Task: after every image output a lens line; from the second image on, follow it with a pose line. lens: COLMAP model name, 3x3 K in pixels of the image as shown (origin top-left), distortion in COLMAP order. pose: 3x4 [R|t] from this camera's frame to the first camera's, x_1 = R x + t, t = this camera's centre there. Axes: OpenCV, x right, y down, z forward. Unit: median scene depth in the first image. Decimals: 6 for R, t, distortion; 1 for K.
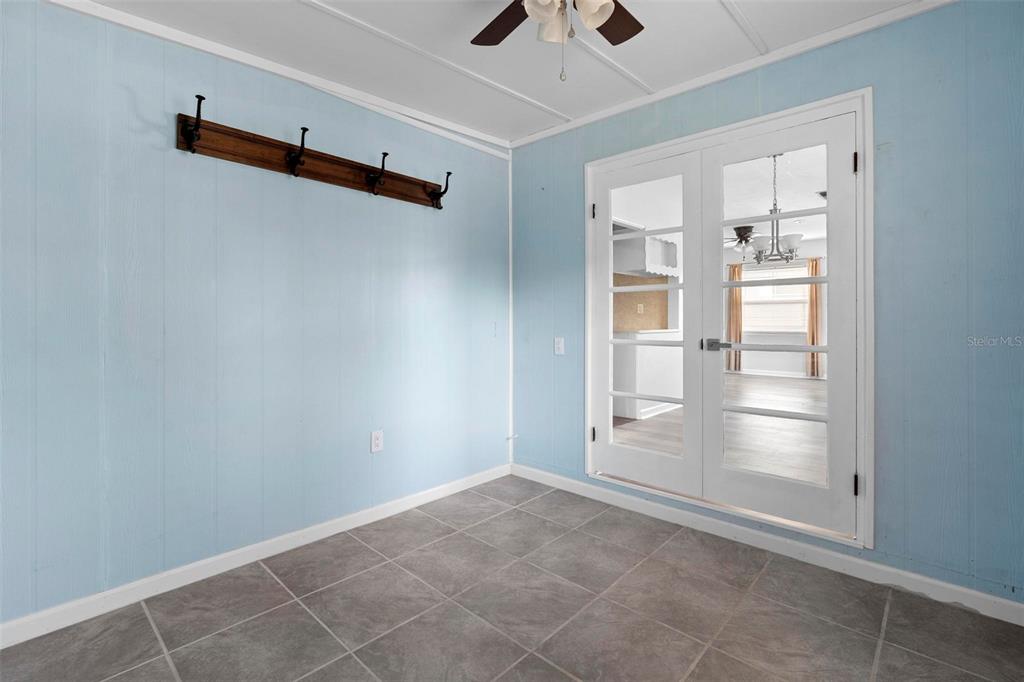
lens RADIAL K [[468.9, 0, 506.4], [0, 468.9, 323.2], [0, 0, 1]] dist [-0.013588, 0.007307]
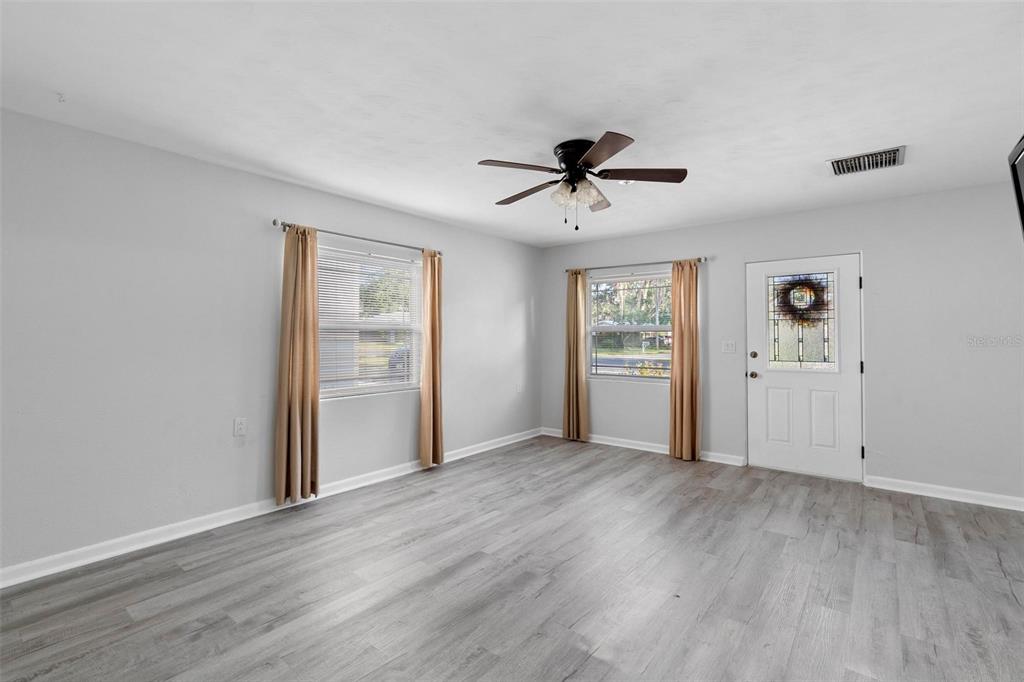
lens RADIAL K [[468.9, 0, 506.4], [0, 468.9, 323.2], [0, 0, 1]] dist [-0.013588, 0.007307]
pose [[-0.071700, 0.029578, 0.996988, 0.264158], [0.004845, 0.999559, -0.029306, -0.100957], [-0.997414, 0.002729, -0.071812, 2.720549]]
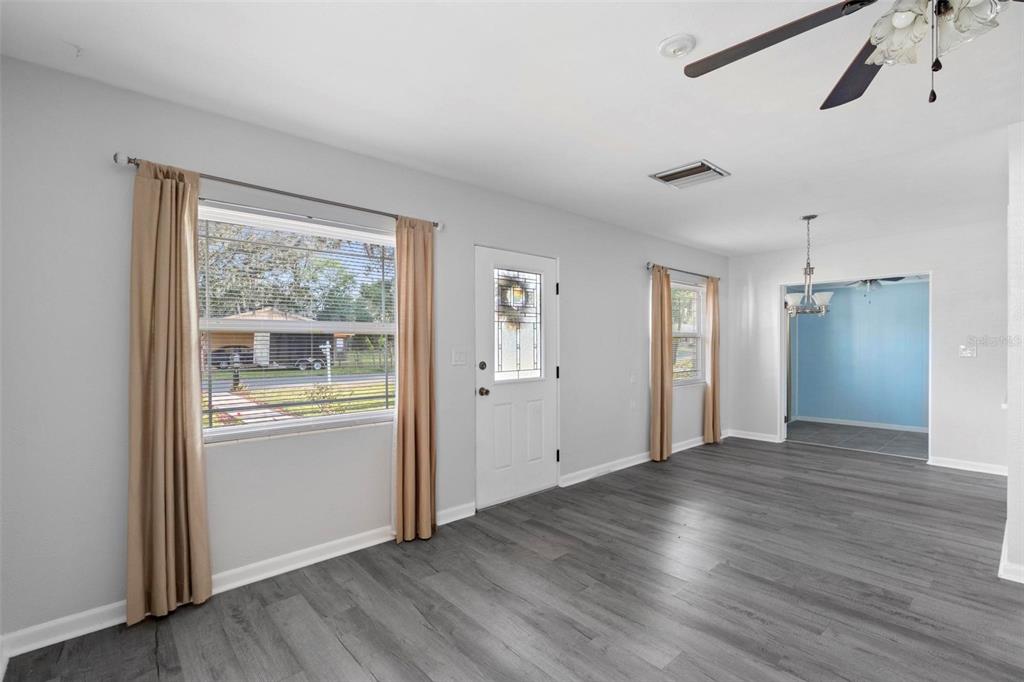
lens RADIAL K [[465.1, 0, 508.1], [0, 465.1, 343.8], [0, 0, 1]] dist [-0.012870, 0.008786]
pose [[-0.996042, 0.003507, 0.088820, 1.634853], [0.004274, 0.999955, 0.008440, -0.103127], [-0.088786, 0.008787, -0.996012, 2.981100]]
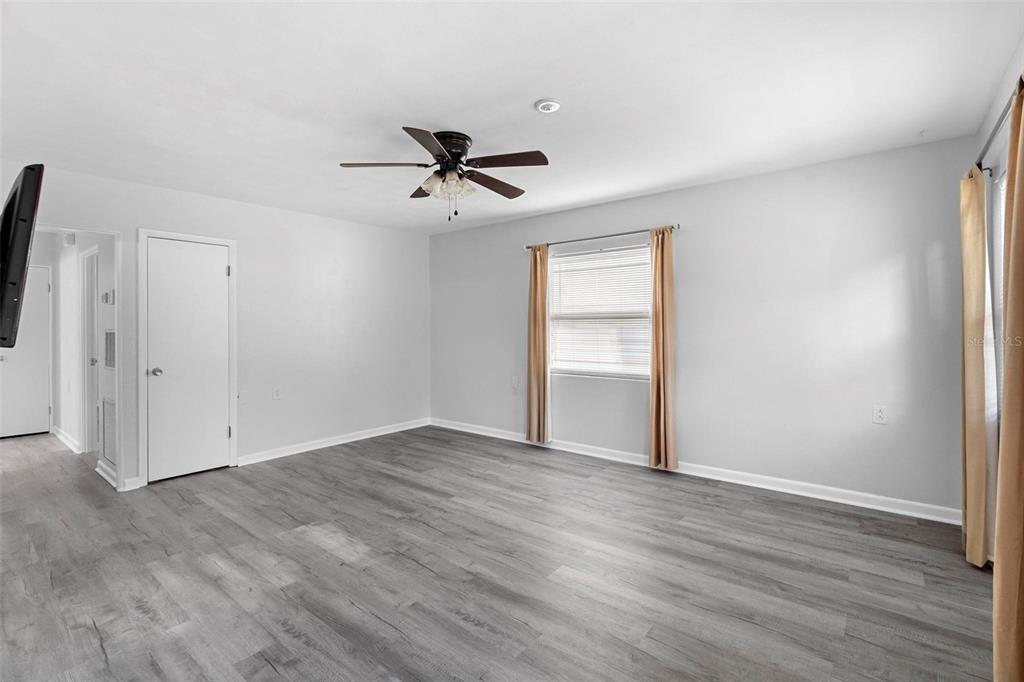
lens RADIAL K [[468.9, 0, 506.4], [0, 468.9, 323.2], [0, 0, 1]] dist [-0.013588, 0.007307]
pose [[0.997920, -0.004099, 0.064335, 1.322667], [0.004783, 0.999934, -0.010491, -0.093976], [-0.064288, 0.010777, 0.997873, 1.458301]]
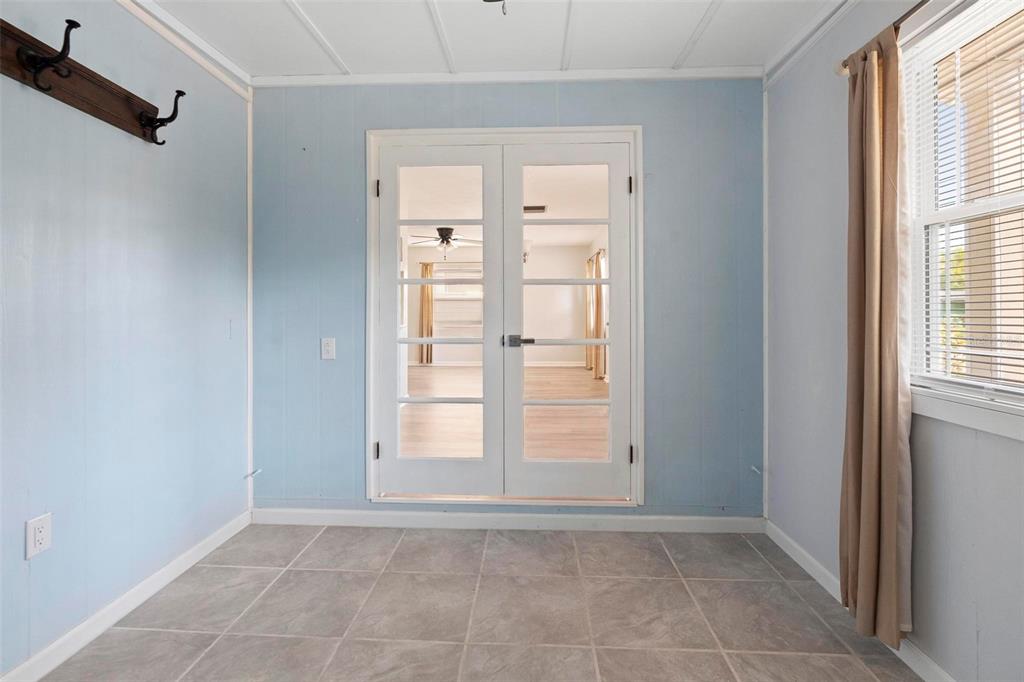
lens RADIAL K [[473.8, 0, 506.2], [0, 473.8, 315.2], [0, 0, 1]] dist [-0.005430, 0.000132]
pose [[0.761987, 0.001342, 0.647591, -0.215408], [0.002730, 0.999982, -0.005284, -0.003779], [-0.647587, 0.005794, 0.761970, 0.214473]]
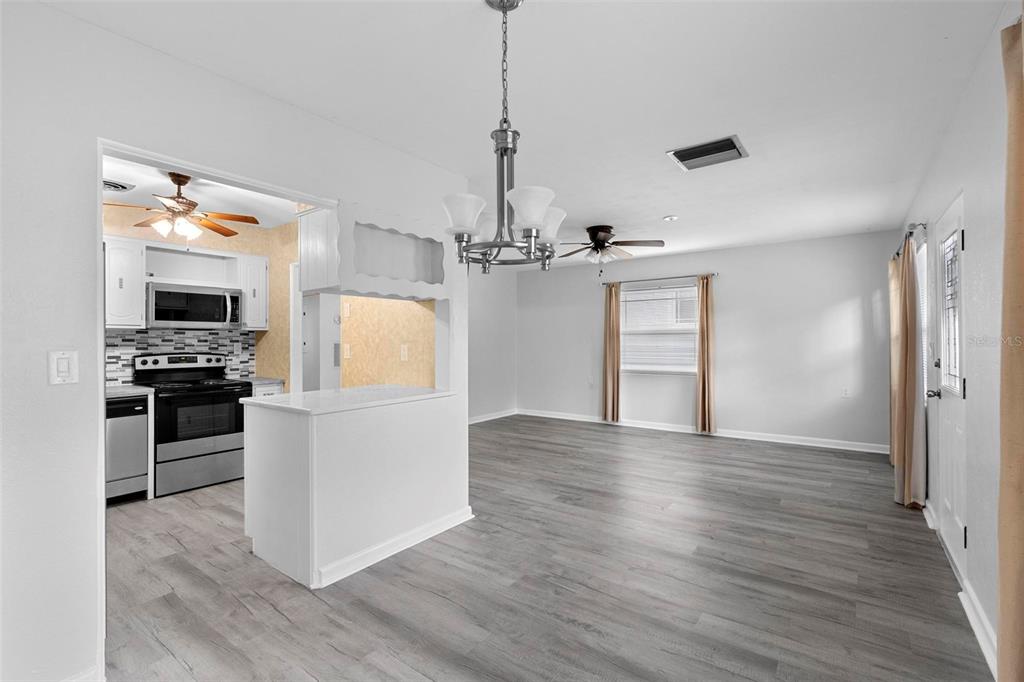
lens RADIAL K [[460.0, 0, 503.4], [0, 460.0, 341.5], [0, 0, 1]] dist [-0.014137, -0.000378]
pose [[0.994247, -0.002984, 0.107074, 0.728026], [0.003405, 0.999987, -0.003750, -0.085630], [-0.107061, 0.004093, 0.994244, 0.844876]]
